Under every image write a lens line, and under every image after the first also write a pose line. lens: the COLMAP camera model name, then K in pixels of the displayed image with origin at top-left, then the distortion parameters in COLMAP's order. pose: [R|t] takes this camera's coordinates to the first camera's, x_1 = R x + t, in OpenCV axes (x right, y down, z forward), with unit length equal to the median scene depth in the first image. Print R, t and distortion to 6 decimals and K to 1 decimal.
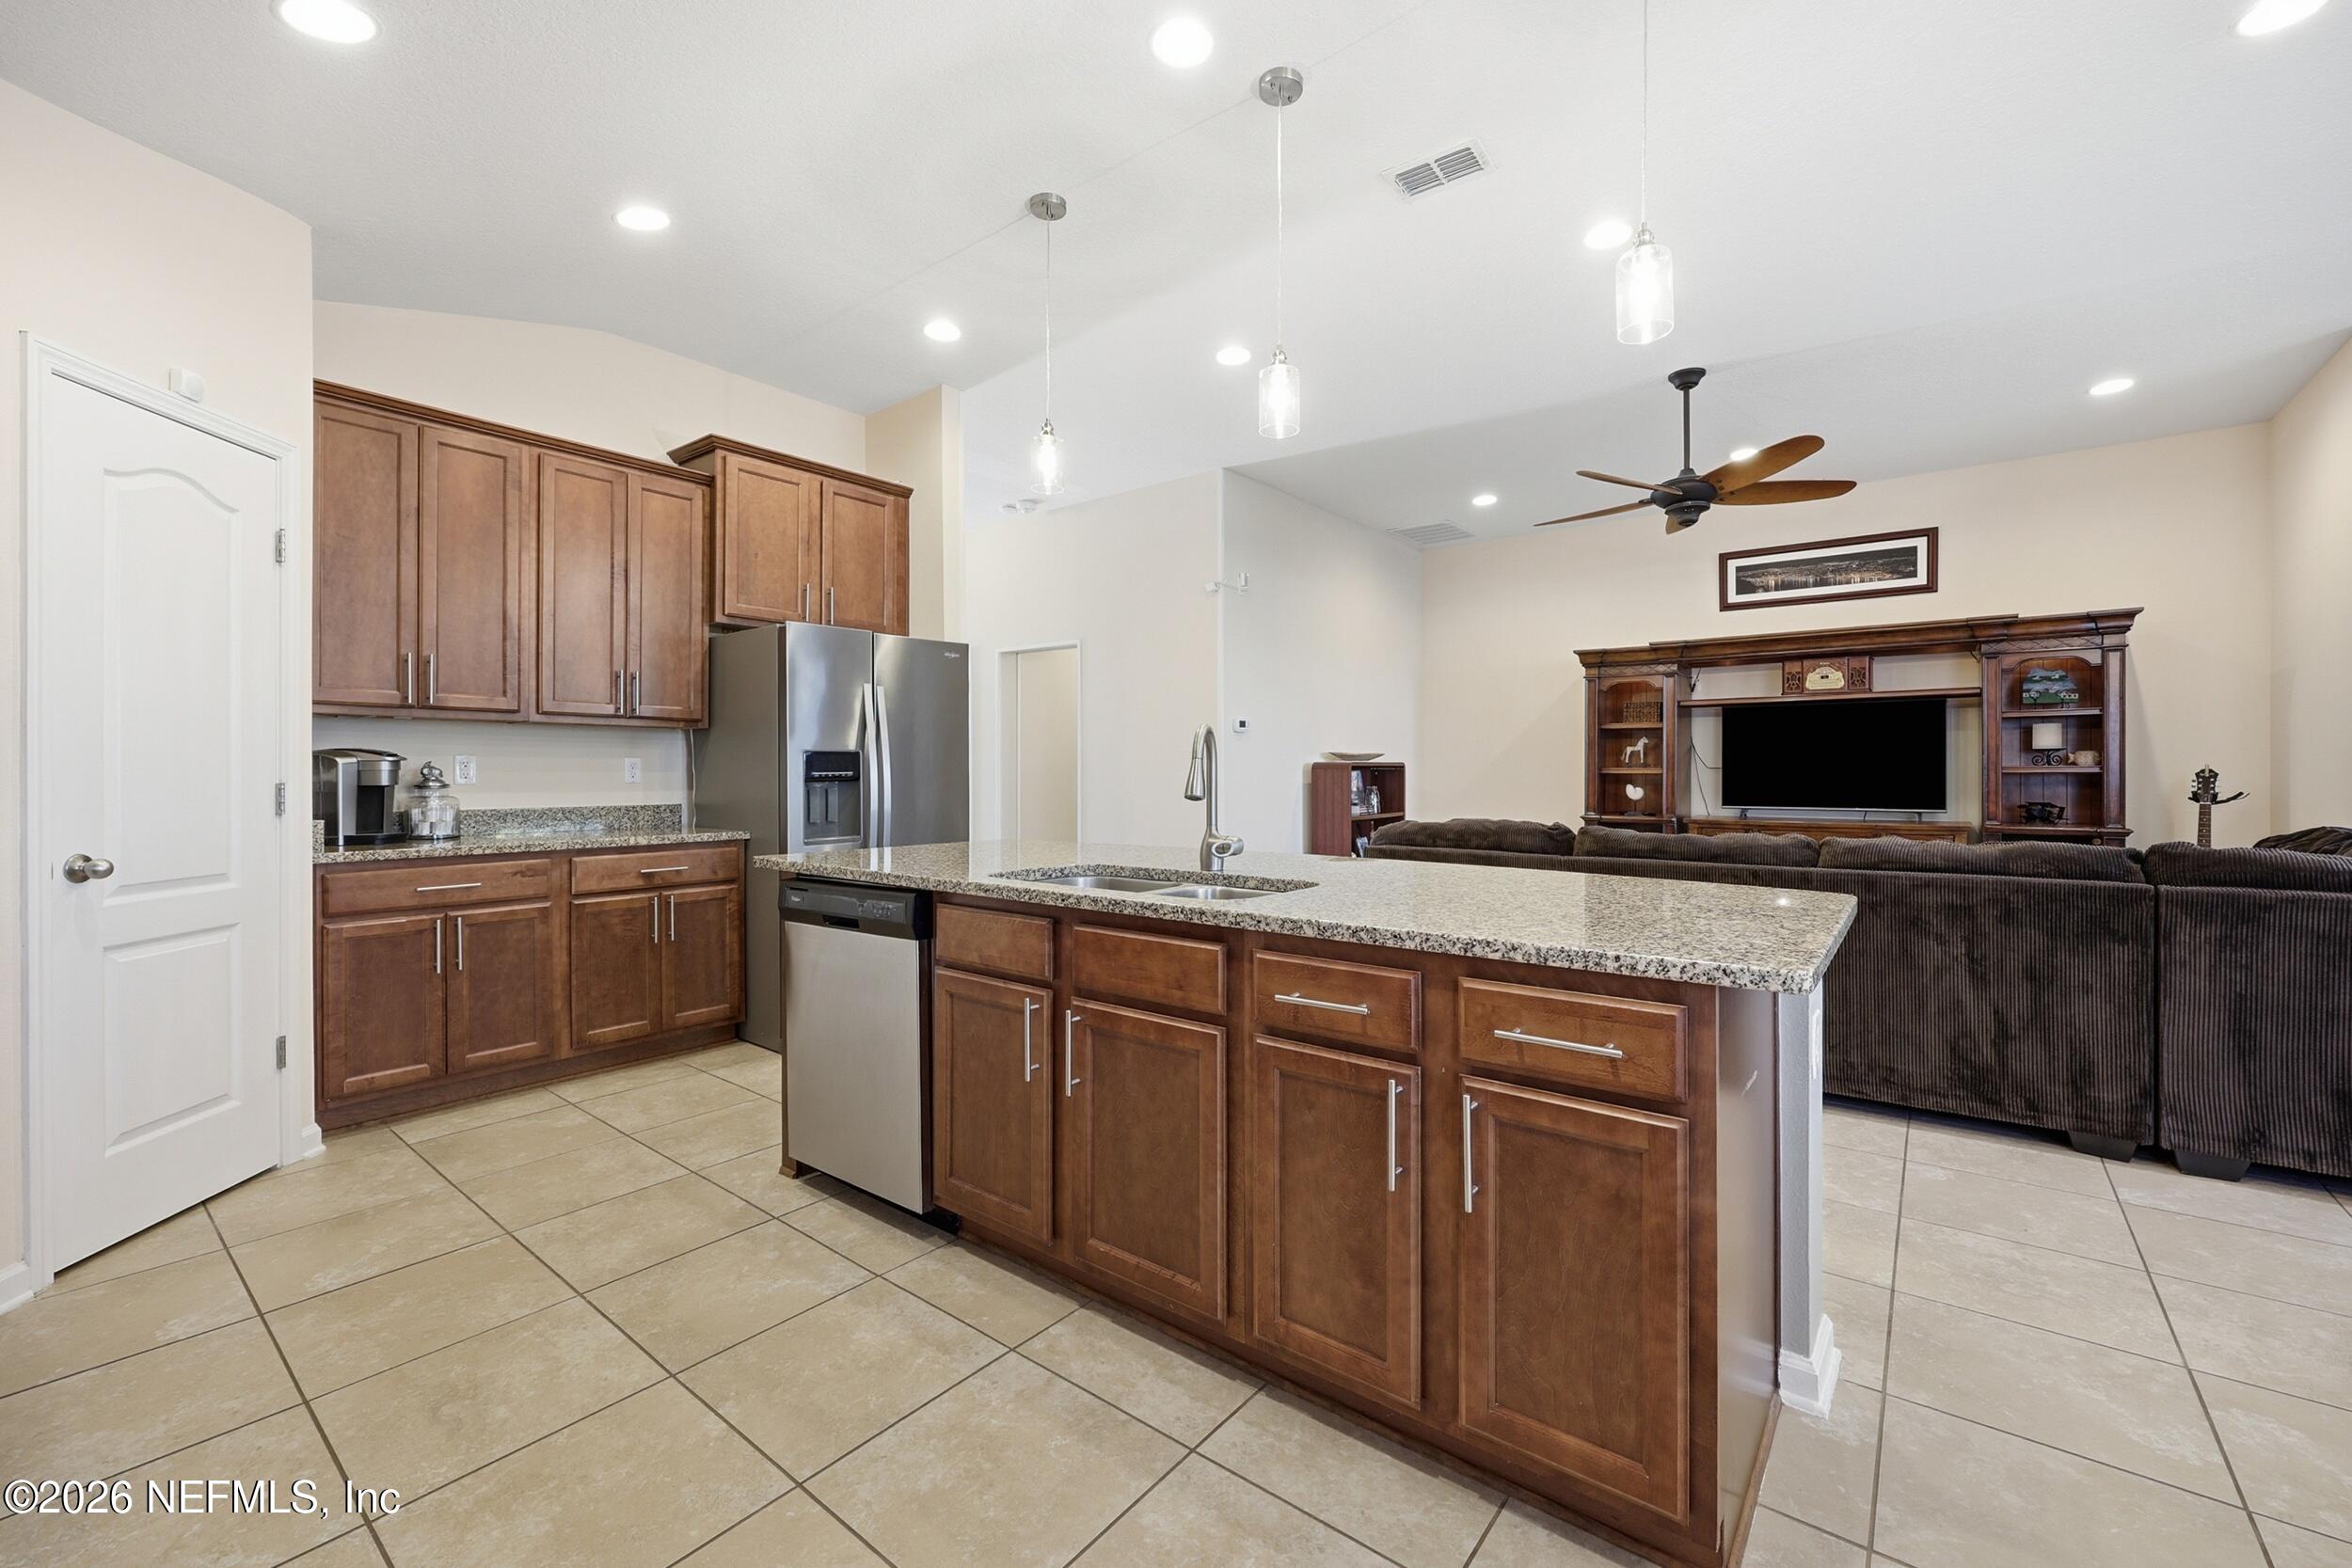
lens RADIAL K [[956.7, 0, 1183.1], [0, 956.7, 779.3], [0, 0, 1]] dist [0.001059, -0.000875]
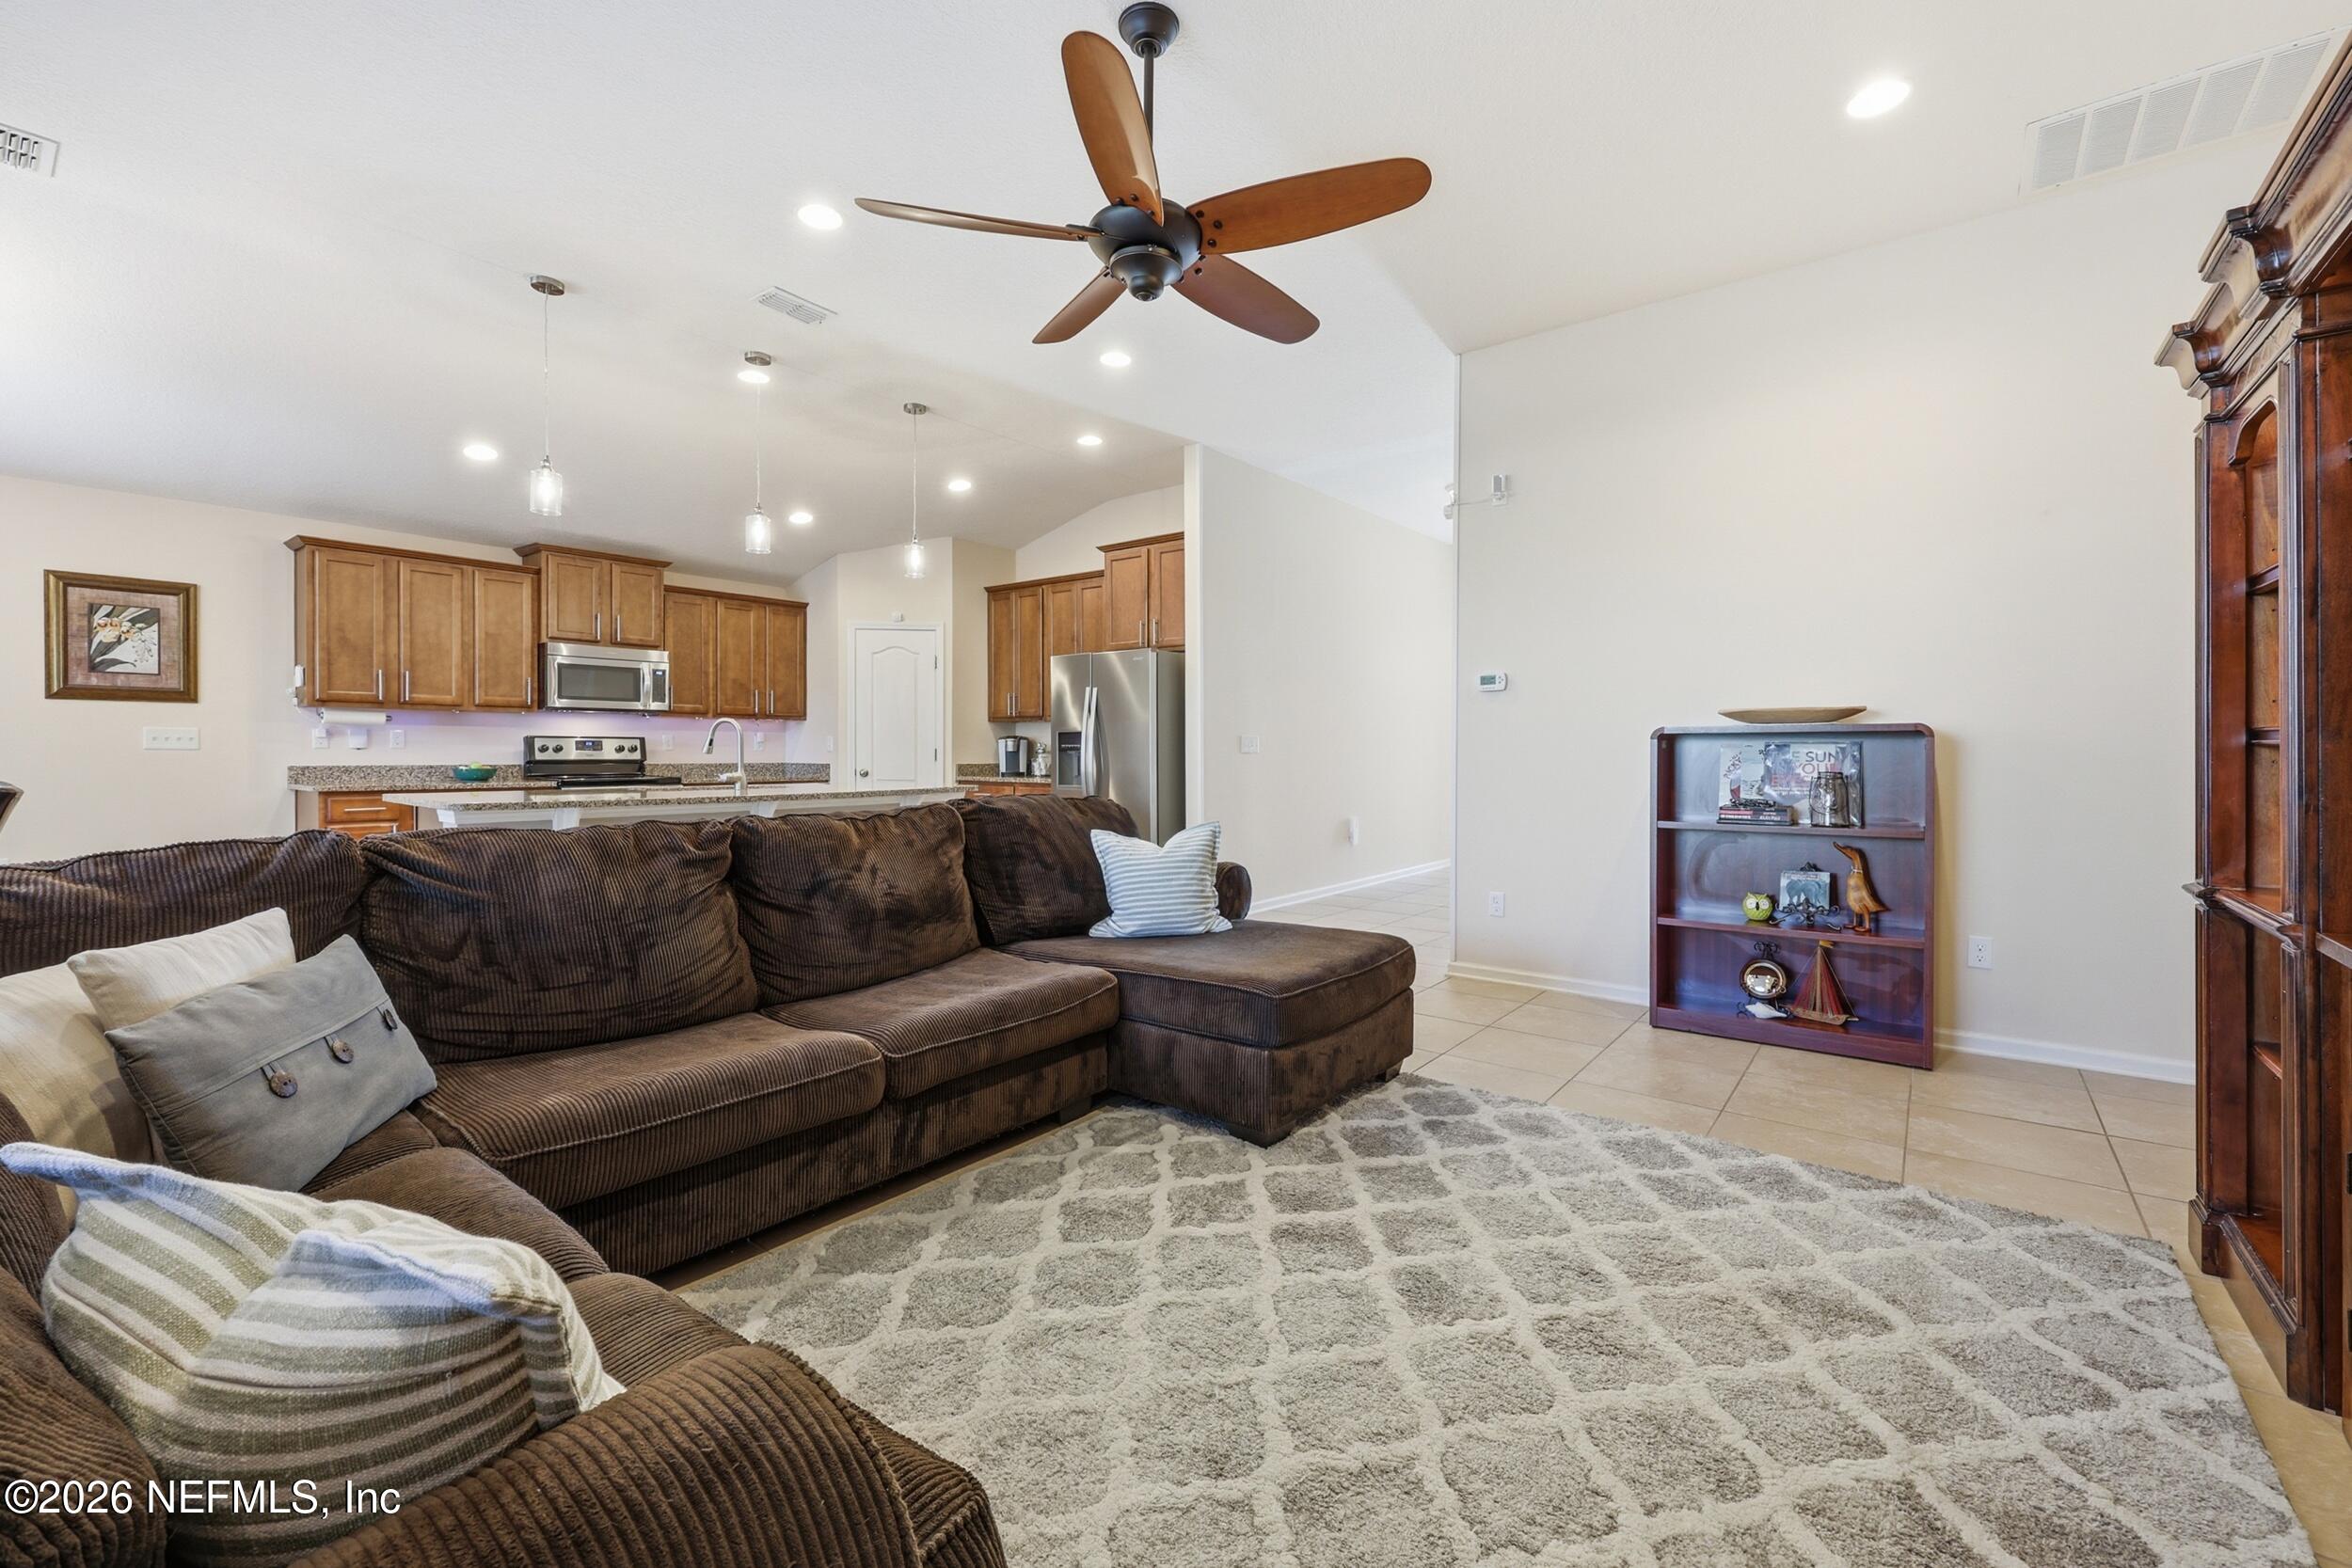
lens RADIAL K [[956.7, 0, 1164.8], [0, 956.7, 768.0], [0, 0, 1]] dist [0.001059, -0.000875]
pose [[-0.002493, 0.022088, -0.999753, 0.810118], [-0.011271, 0.999692, 0.022115, -0.002260], [0.999933, 0.011324, -0.002244, 0.750965]]
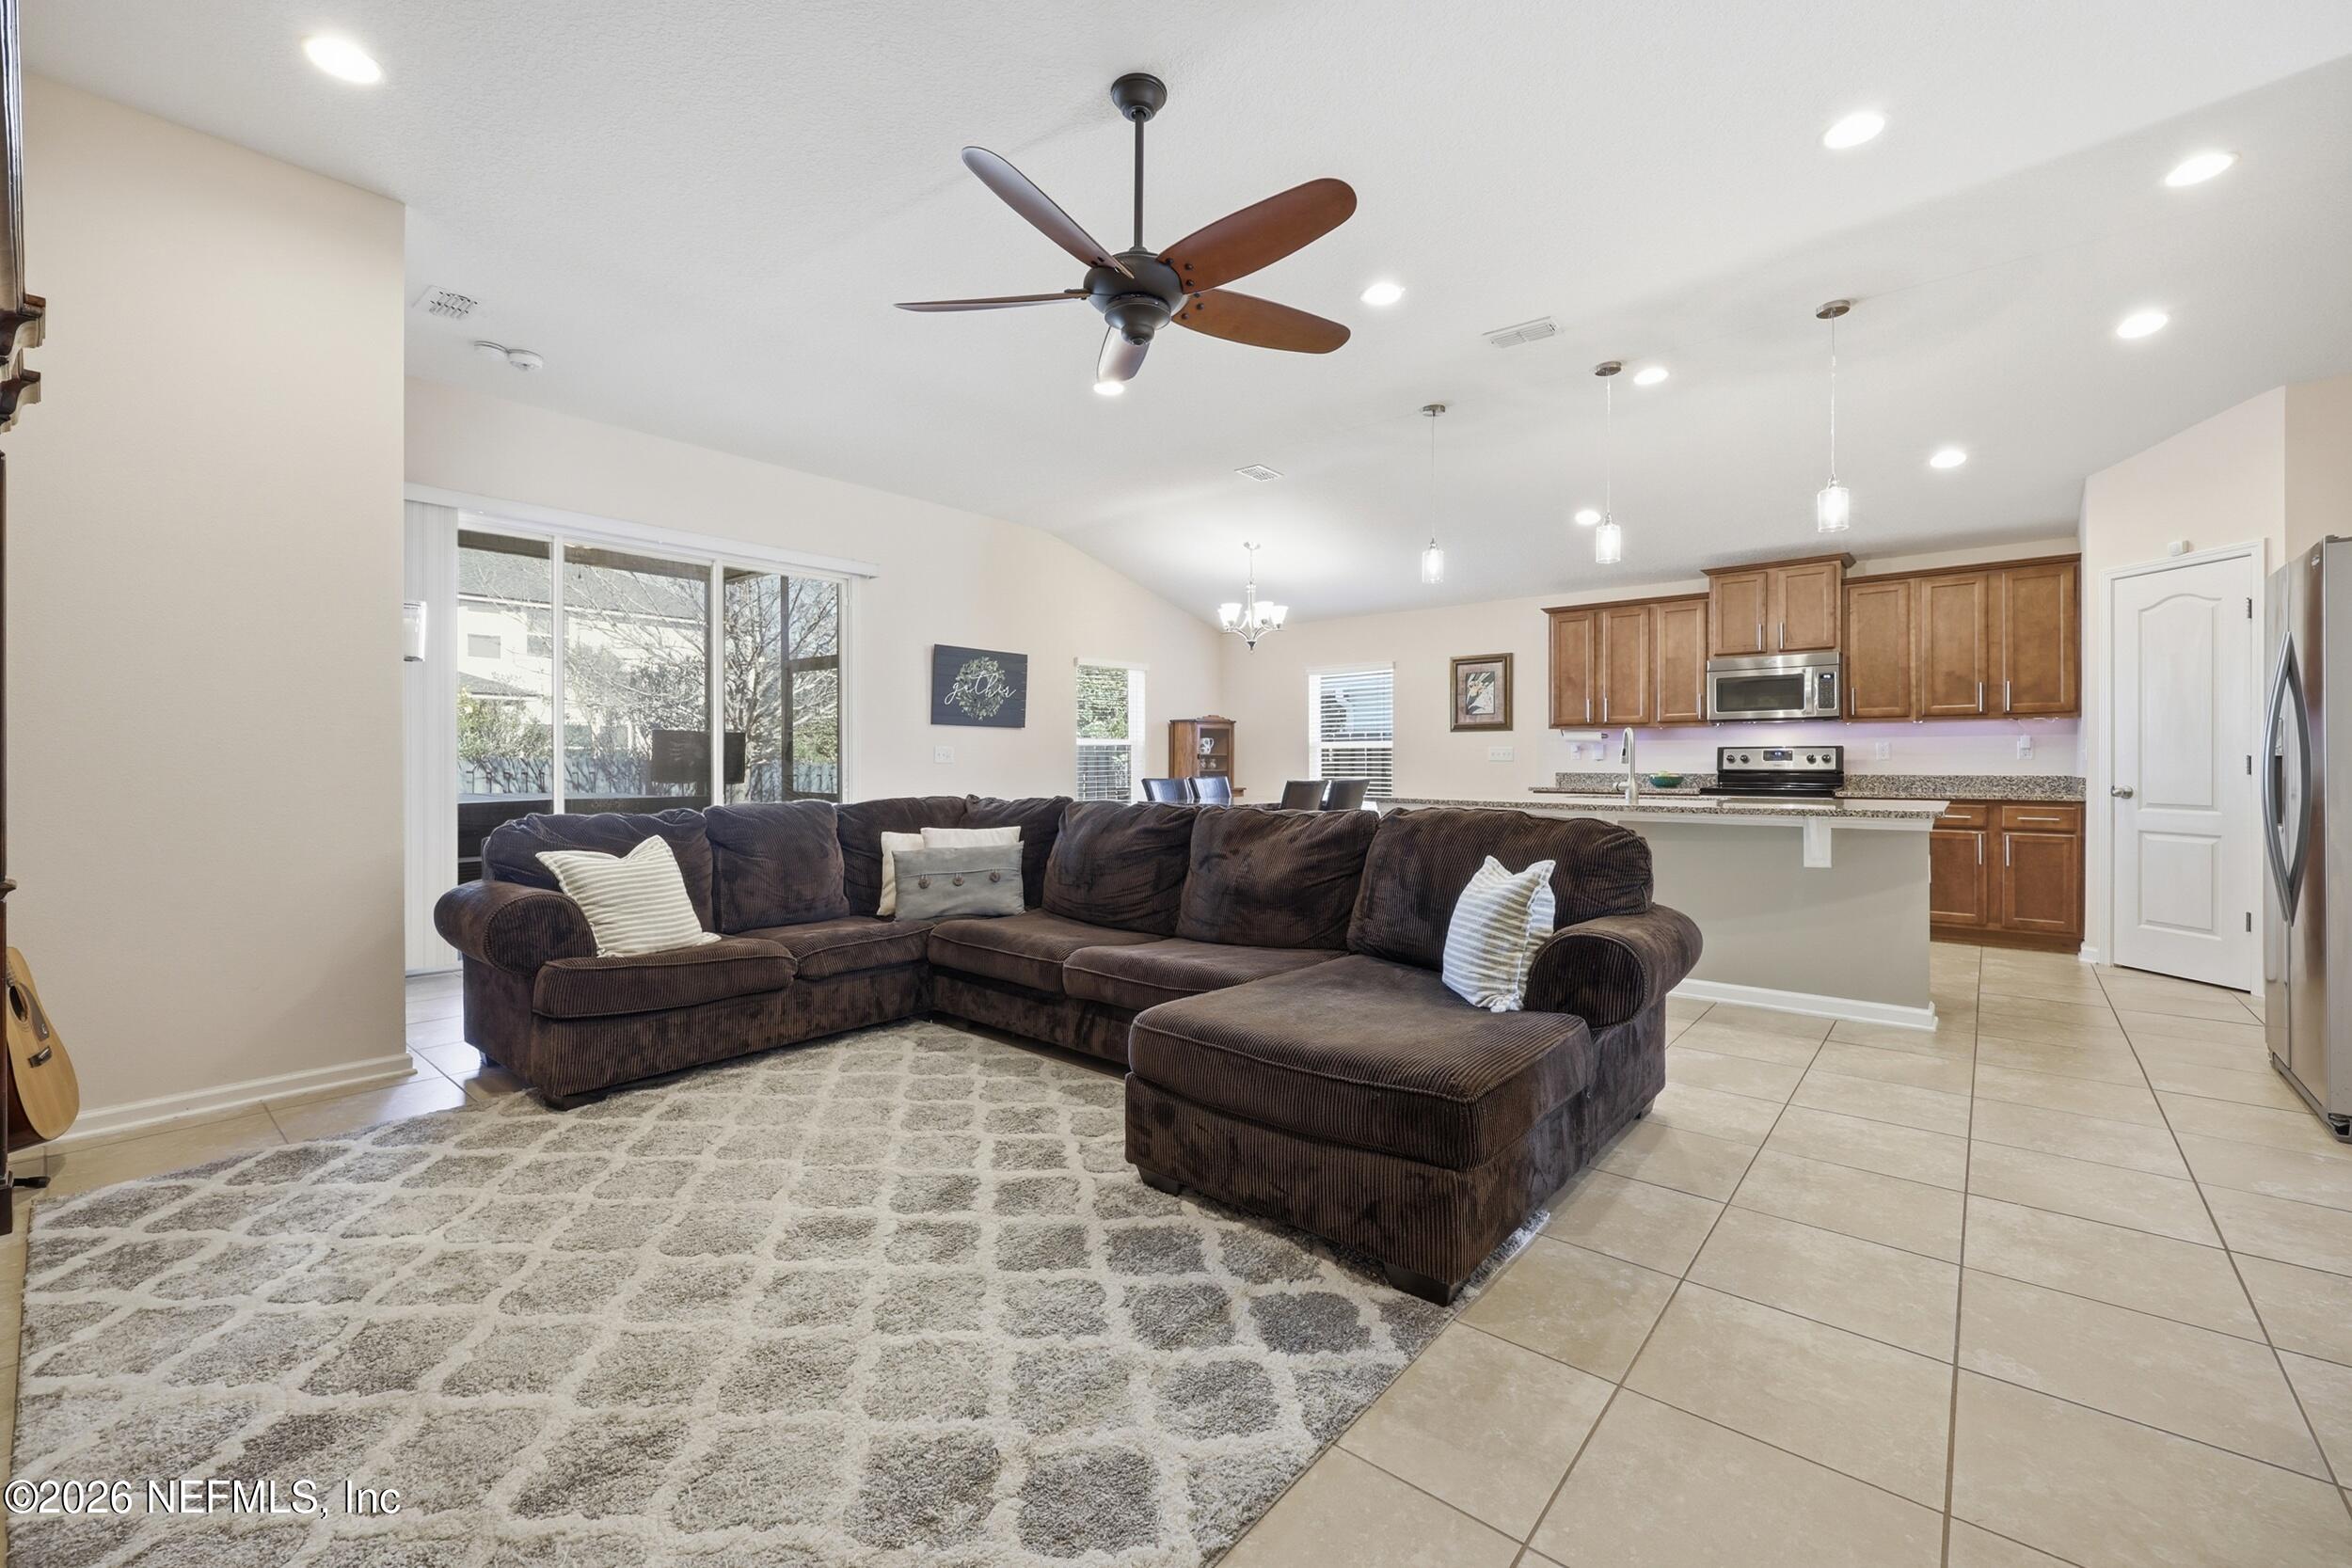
lens RADIAL K [[956.7, 0, 1208.8], [0, 956.7, 770.5], [0, 0, 1]] dist [0.001059, -0.000875]
pose [[-0.999863, 0.007097, 0.014958, 0.355524], [0.007370, 0.999806, 0.018275, -0.003917], [-0.014825, 0.018382, -0.999721, 1.191713]]
